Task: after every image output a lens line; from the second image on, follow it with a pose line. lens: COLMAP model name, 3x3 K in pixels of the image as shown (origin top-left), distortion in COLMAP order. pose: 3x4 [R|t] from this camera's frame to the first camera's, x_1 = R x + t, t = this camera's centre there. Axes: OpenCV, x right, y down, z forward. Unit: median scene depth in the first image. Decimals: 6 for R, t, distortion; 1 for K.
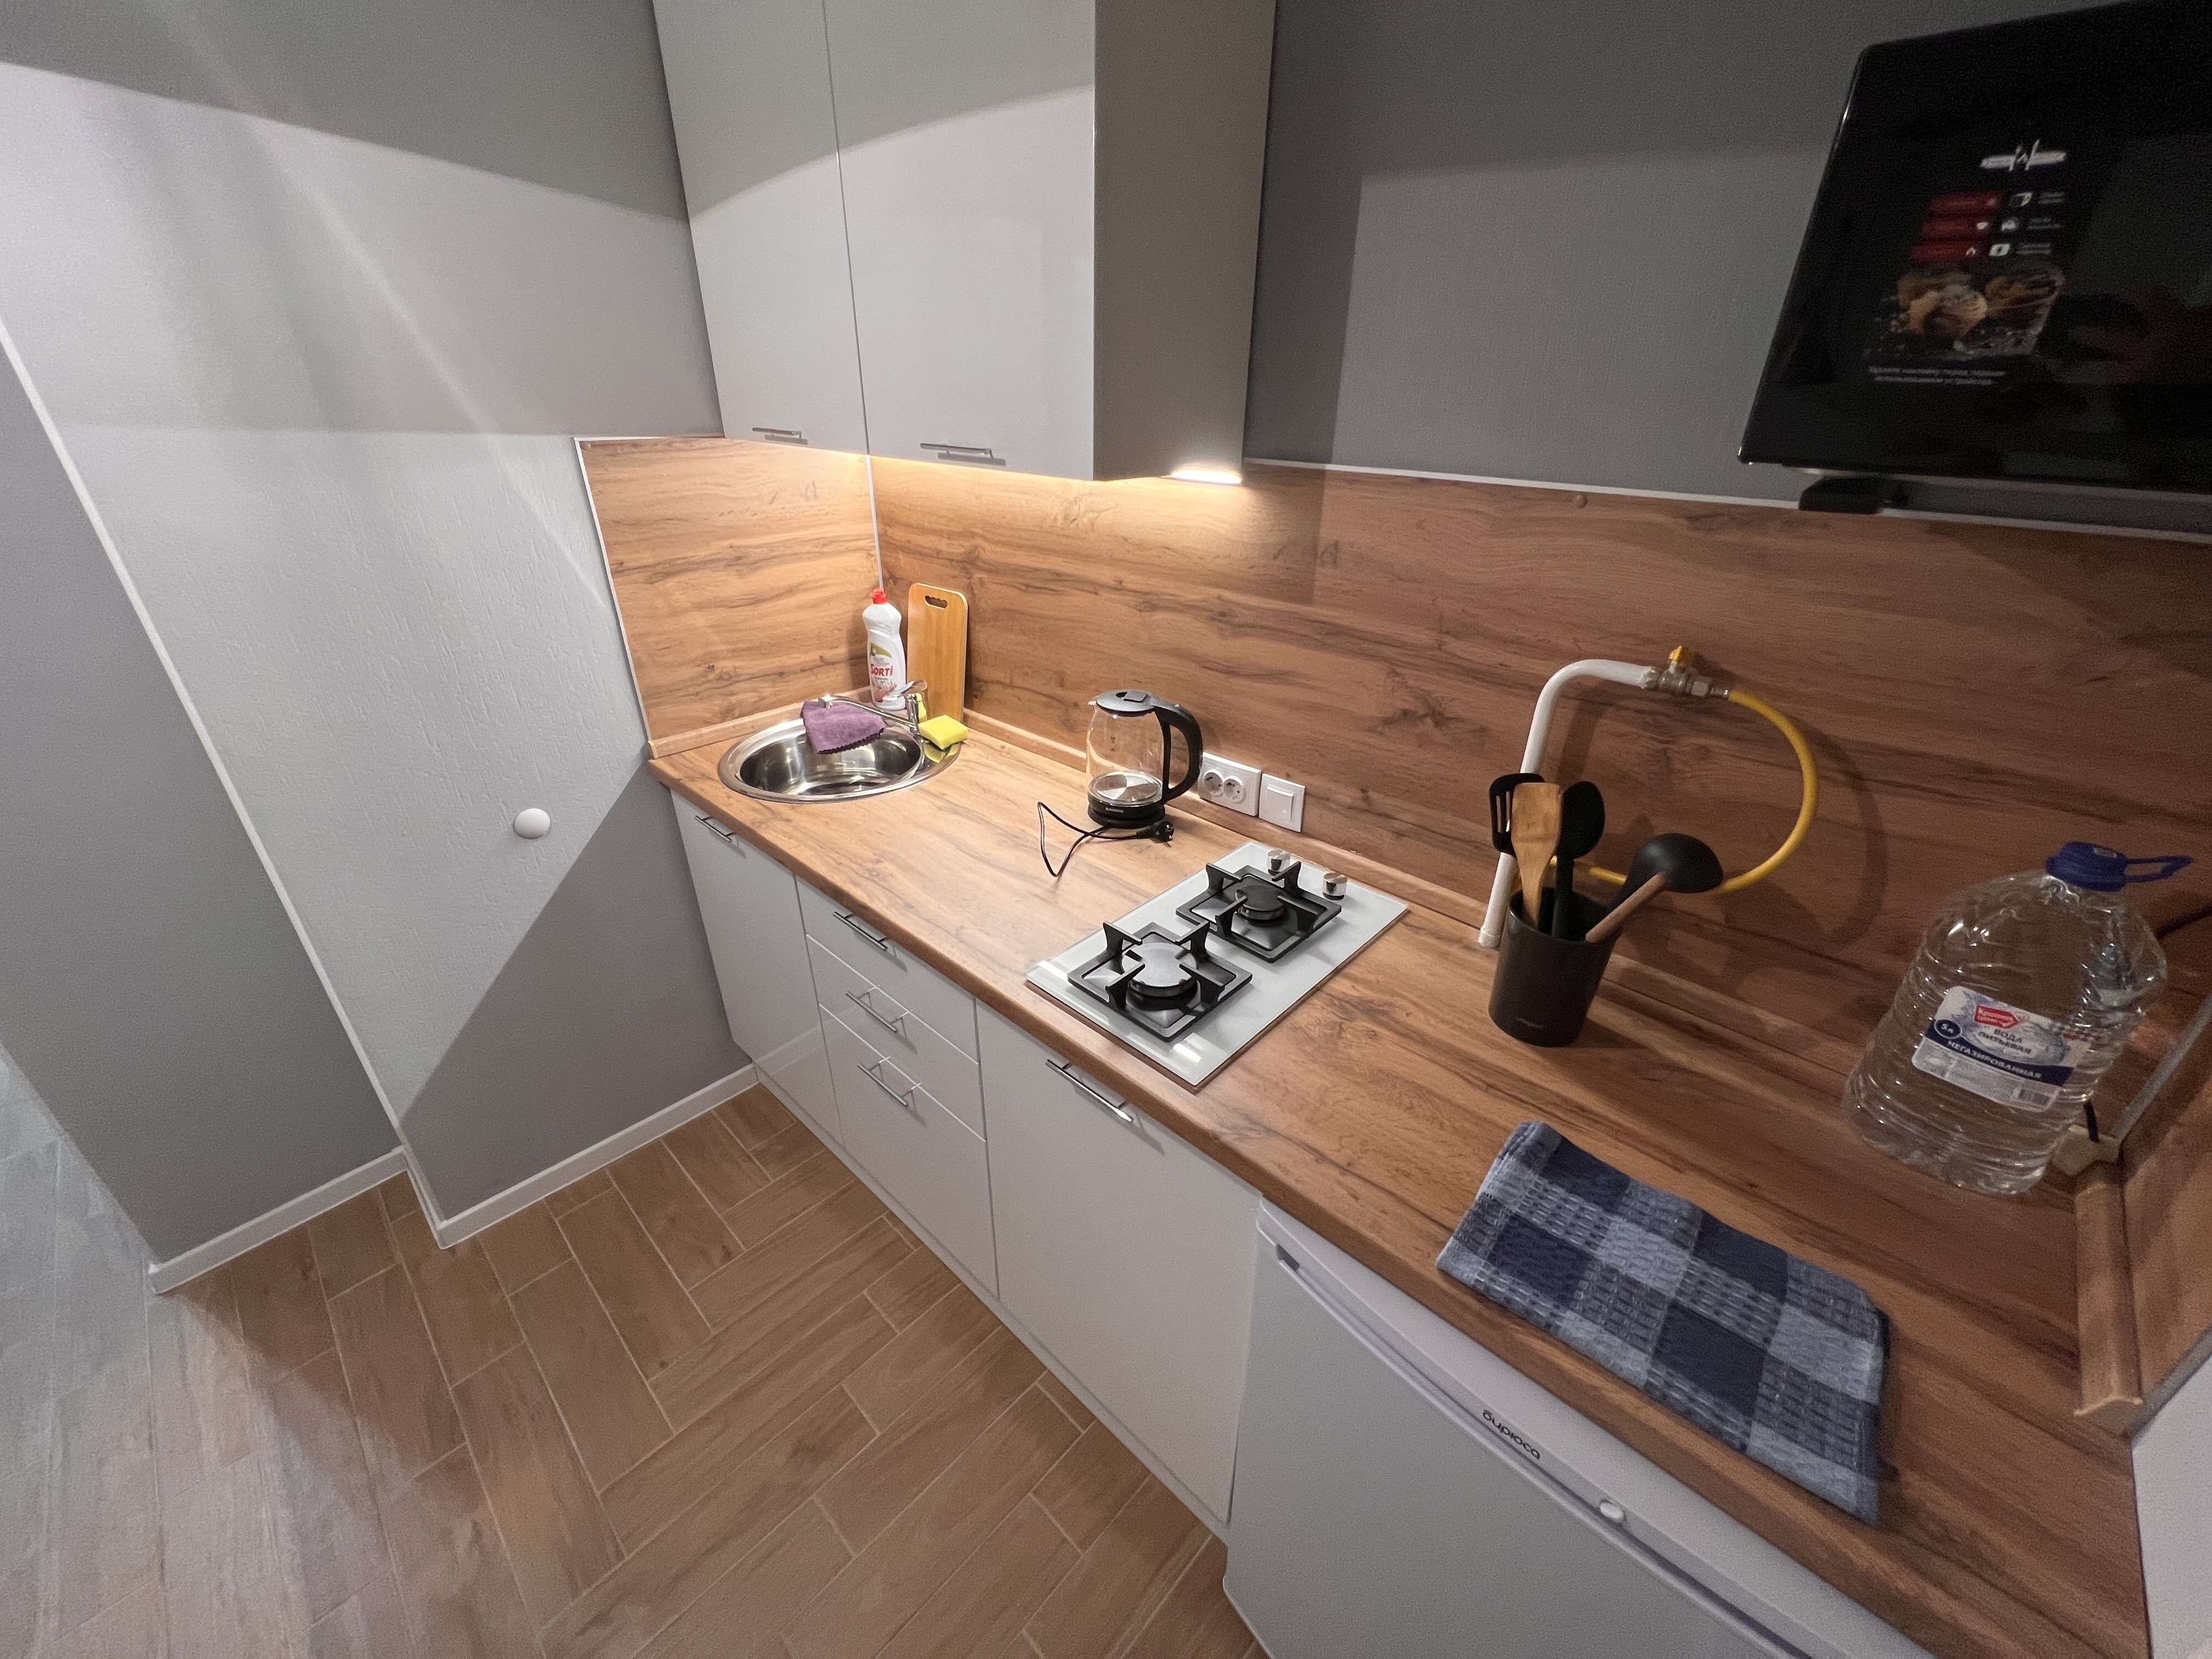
lens RADIAL K [[883.6, 0, 1106.5], [0, 883.6, 823.1], [0, 0, 1]] dist [-0.002493, 0.000621]
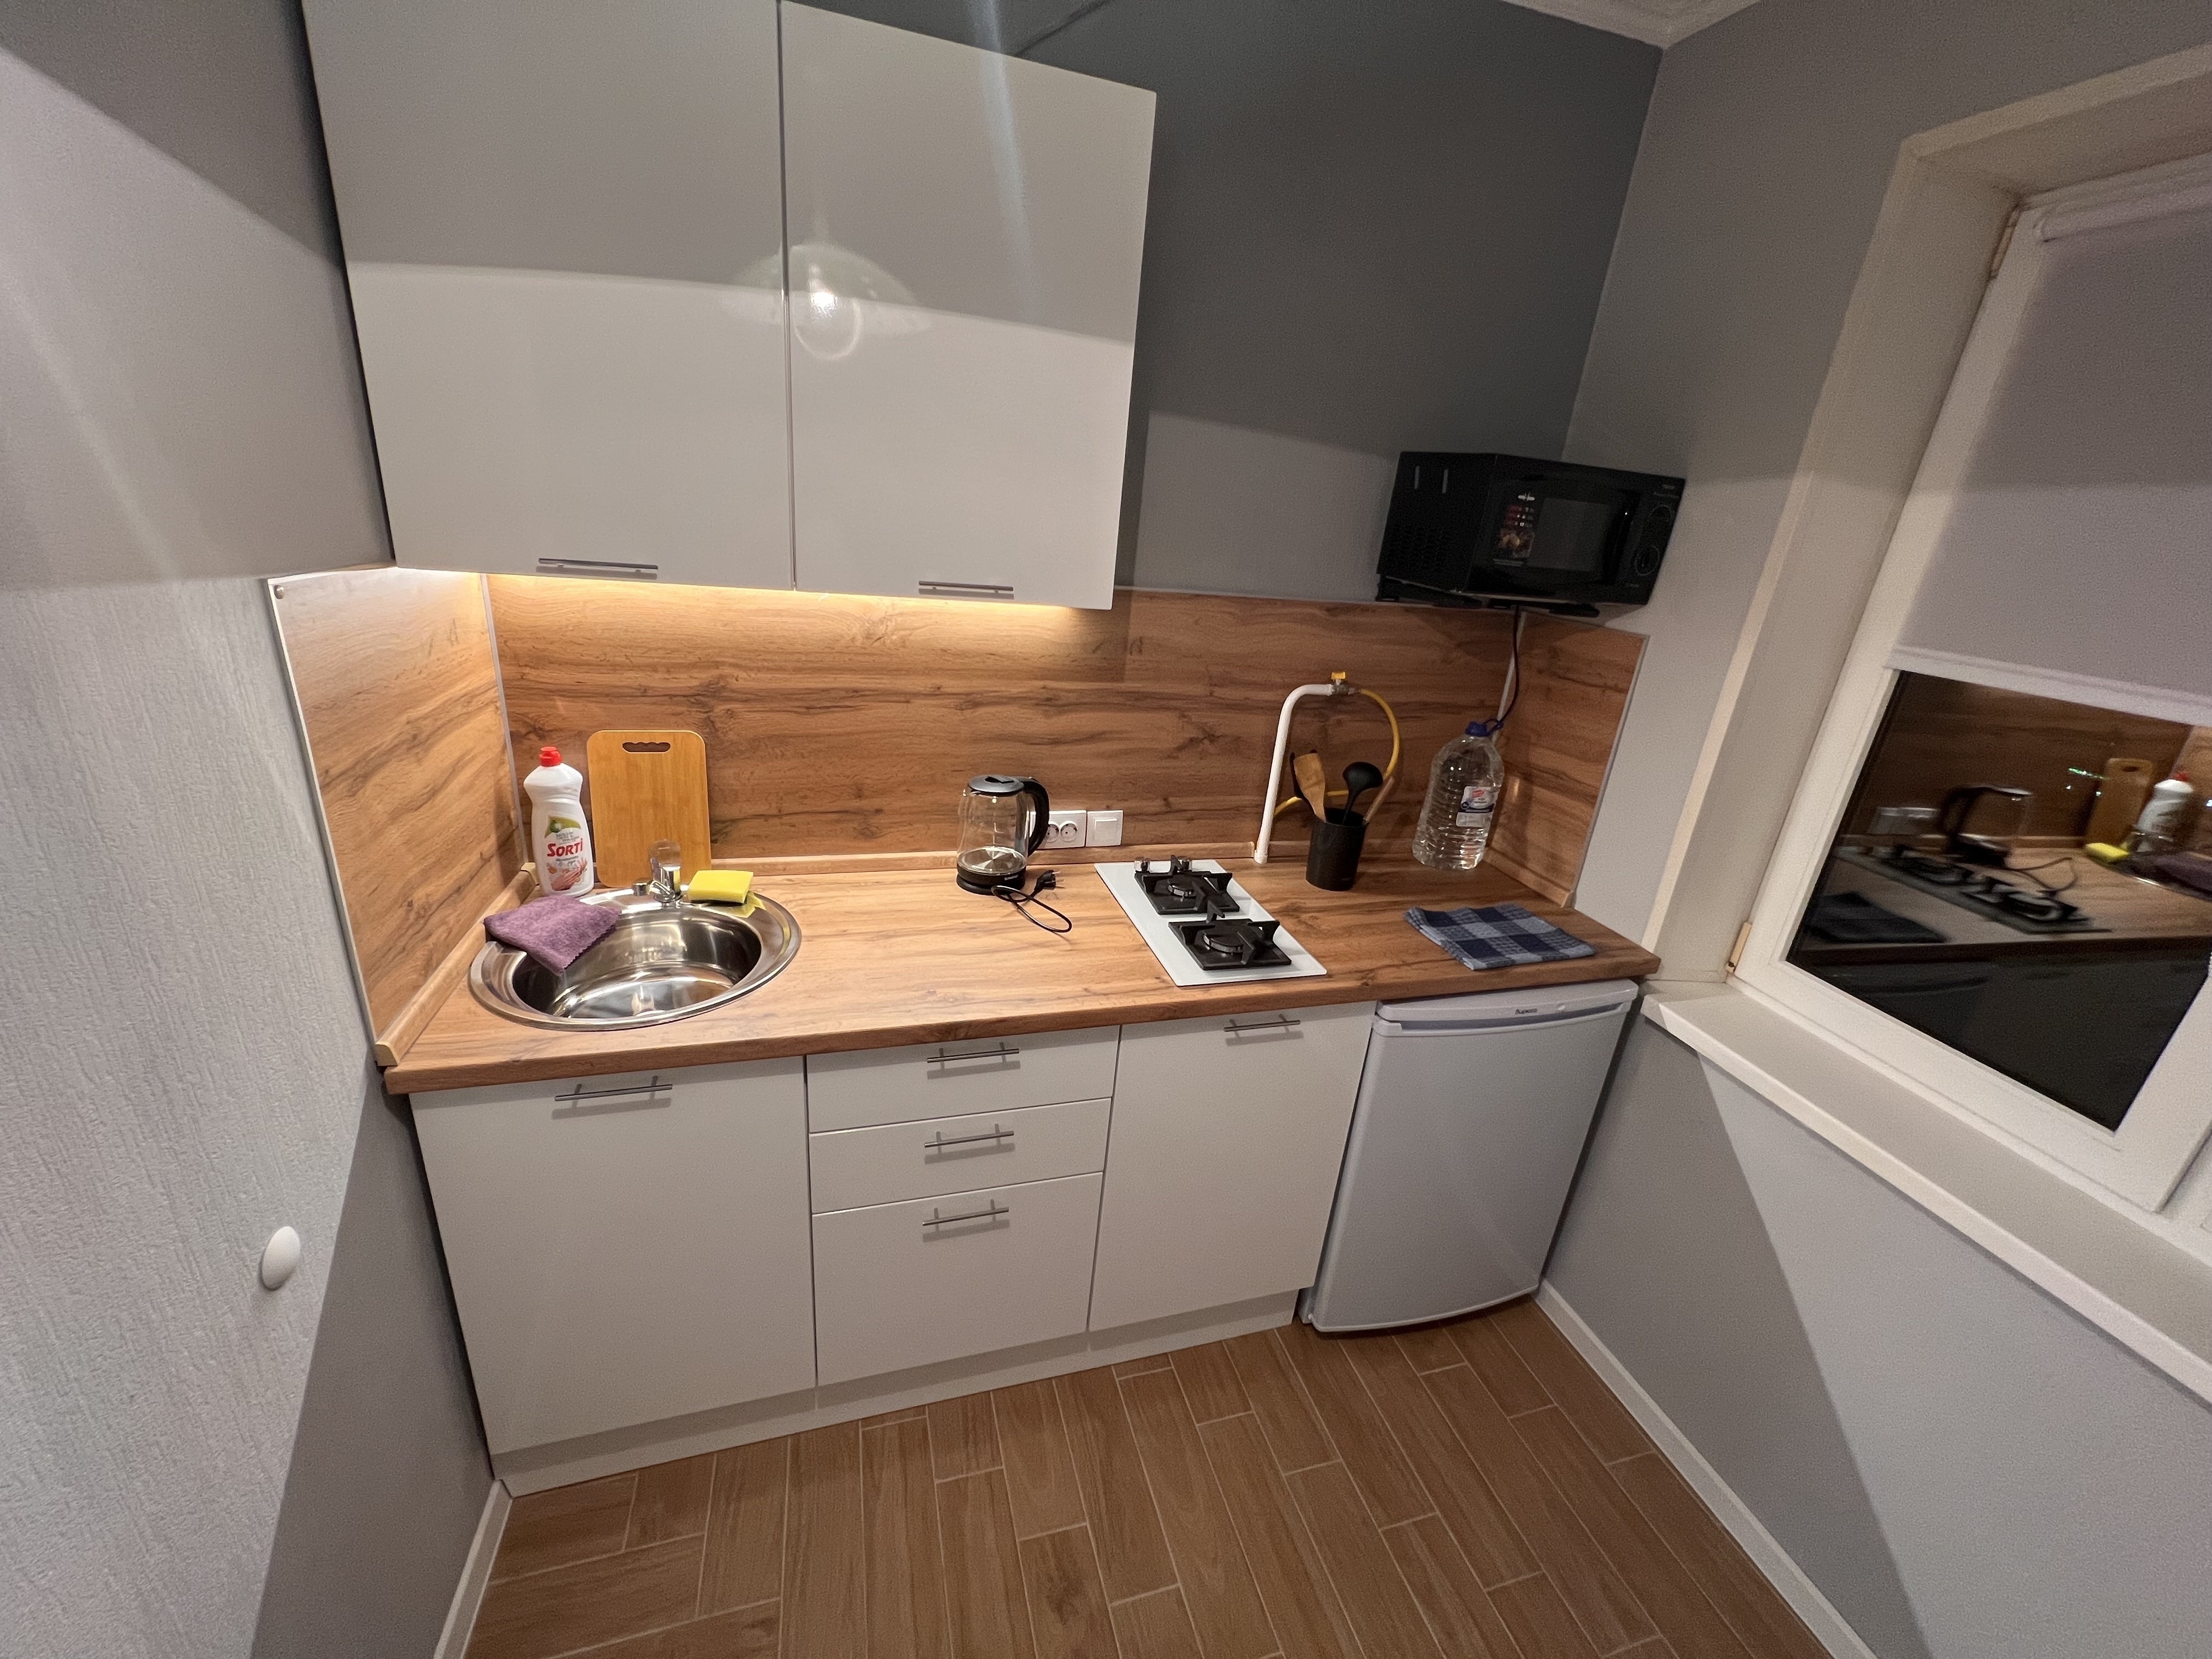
lens RADIAL K [[883.6, 0, 1106.5], [0, 883.6, 823.1], [0, 0, 1]] dist [-0.002493, 0.000621]
pose [[0.495052, -0.261539, 0.828566, -0.881512], [0.320852, 0.941246, 0.105403, -0.166205], [-0.807451, 0.213667, 0.549881, 0.253539]]
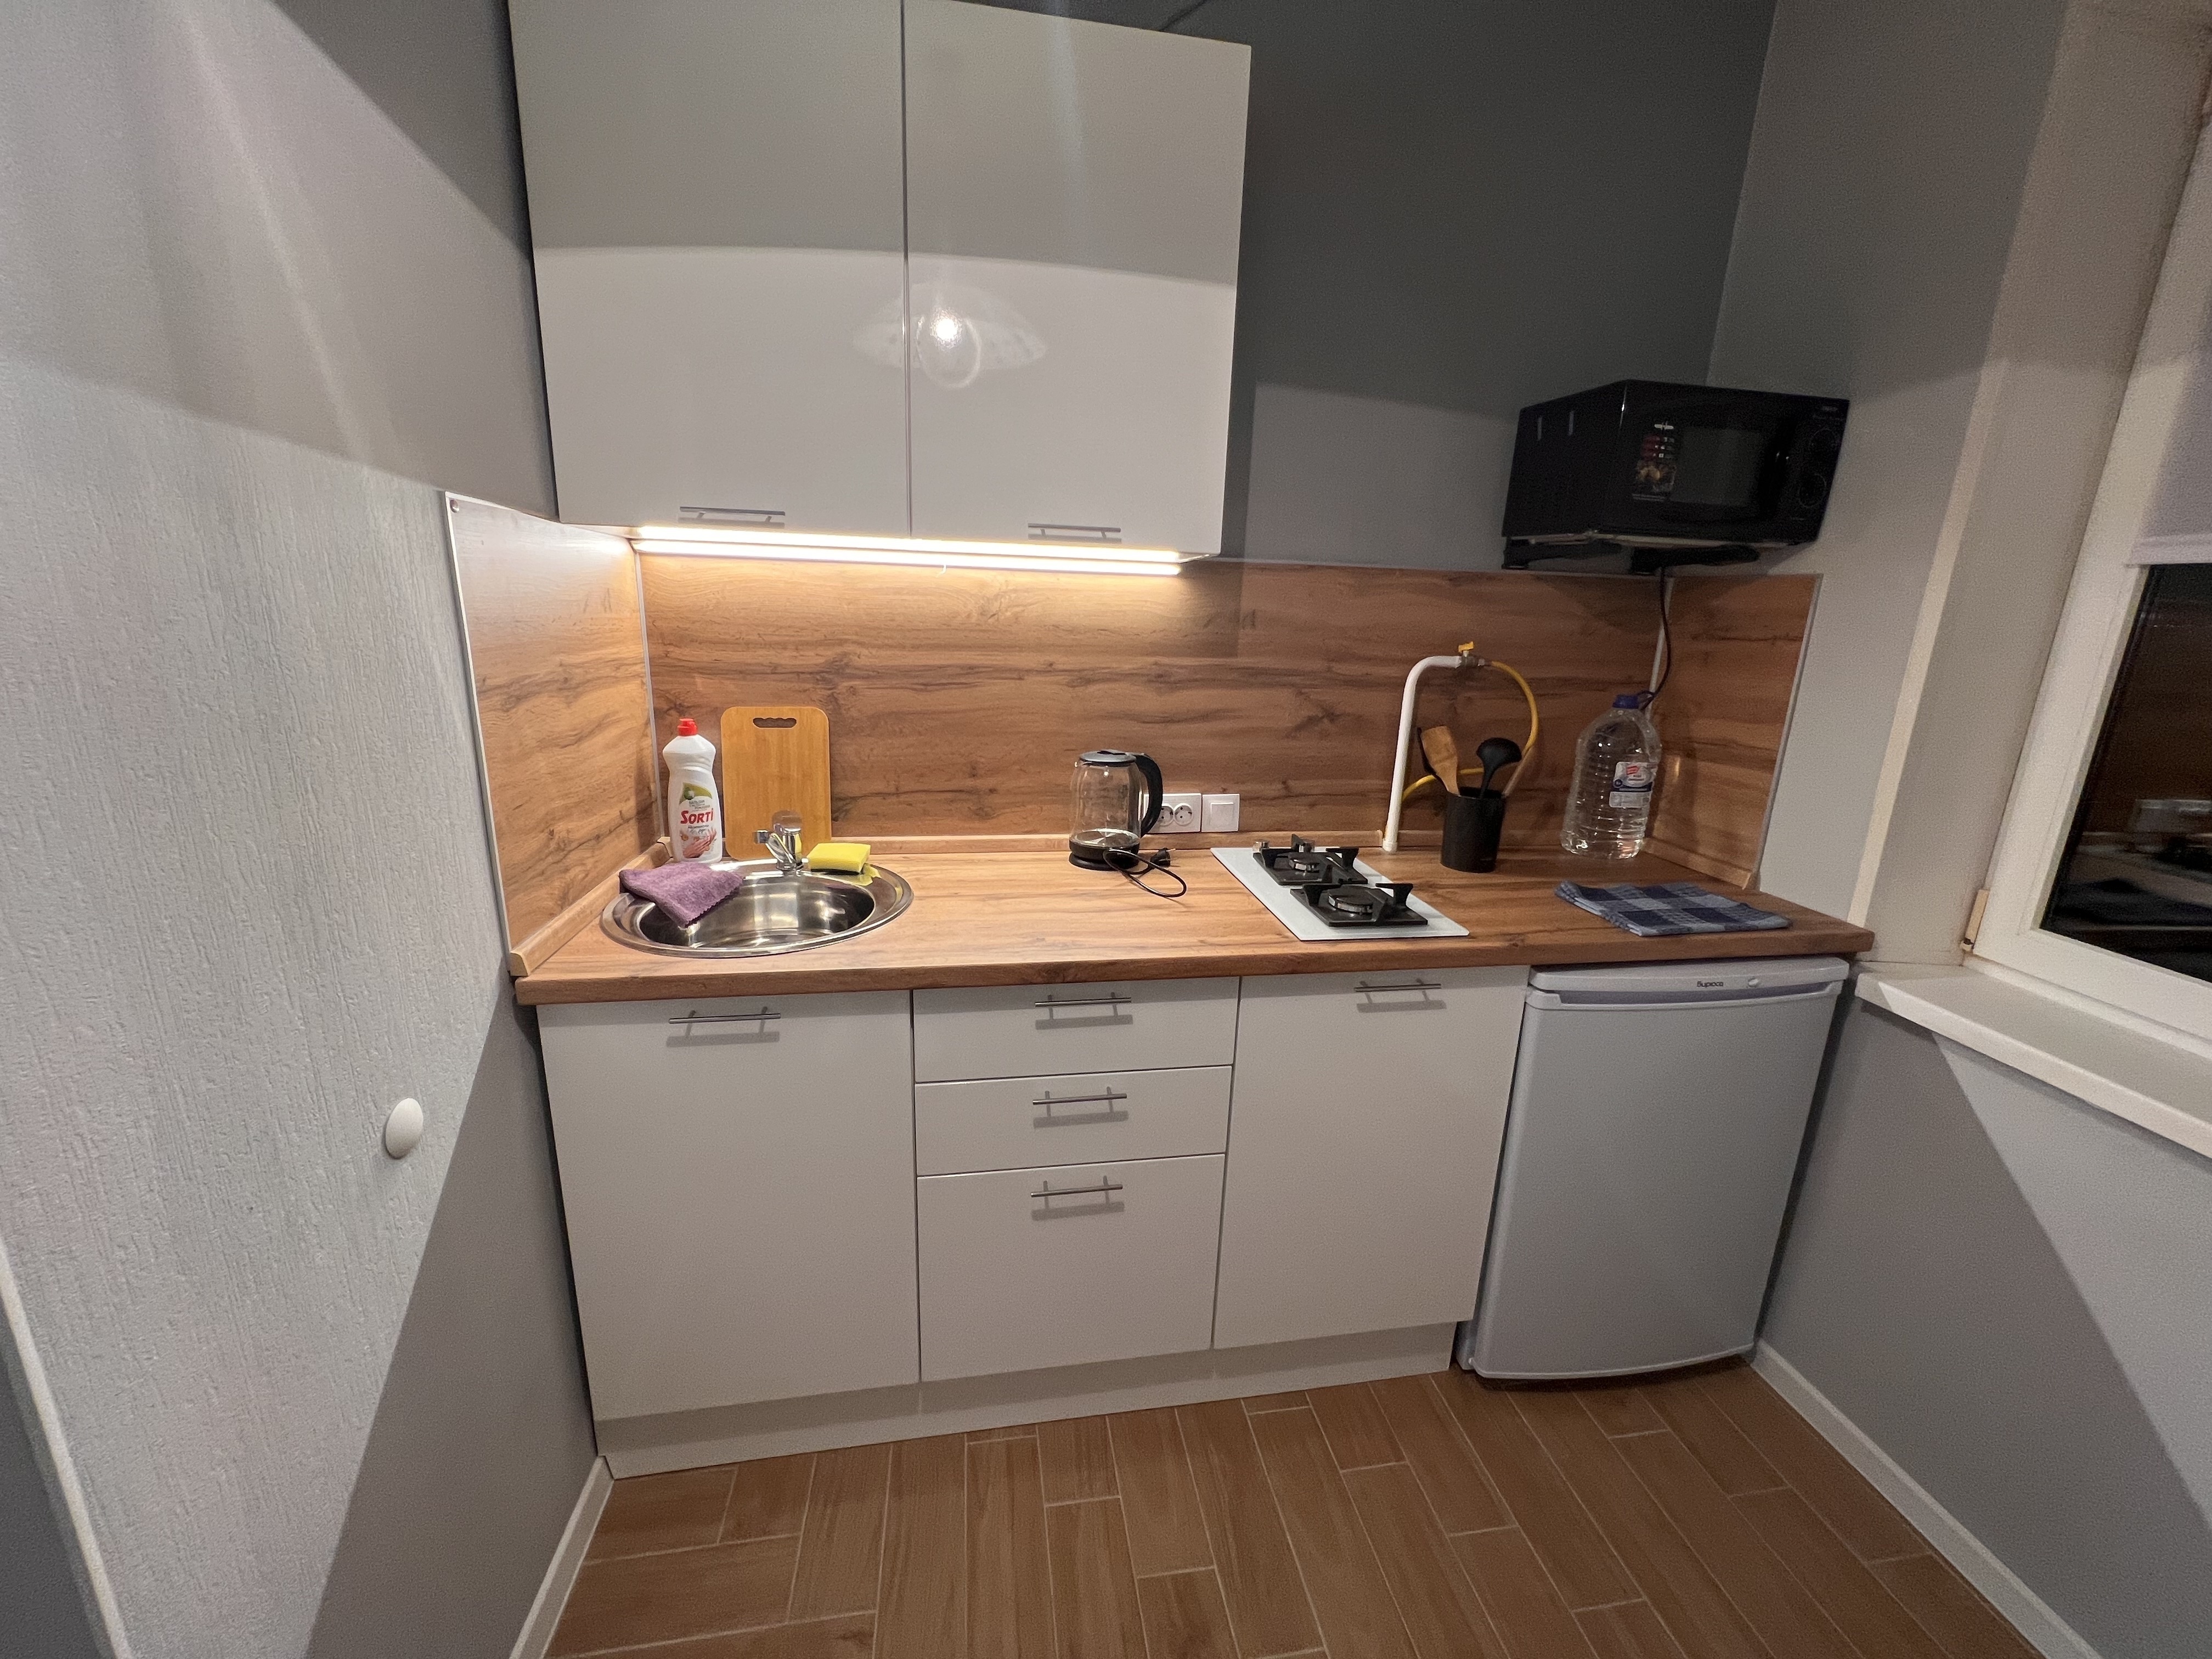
lens RADIAL K [[883.6, 0, 1106.5], [0, 883.6, 823.1], [0, 0, 1]] dist [-0.002493, 0.000621]
pose [[0.603050, -0.177415, 0.777724, -0.884160], [0.338564, 0.939710, -0.048156, -0.003492], [-0.722292, 0.292350, 0.626758, 0.307540]]
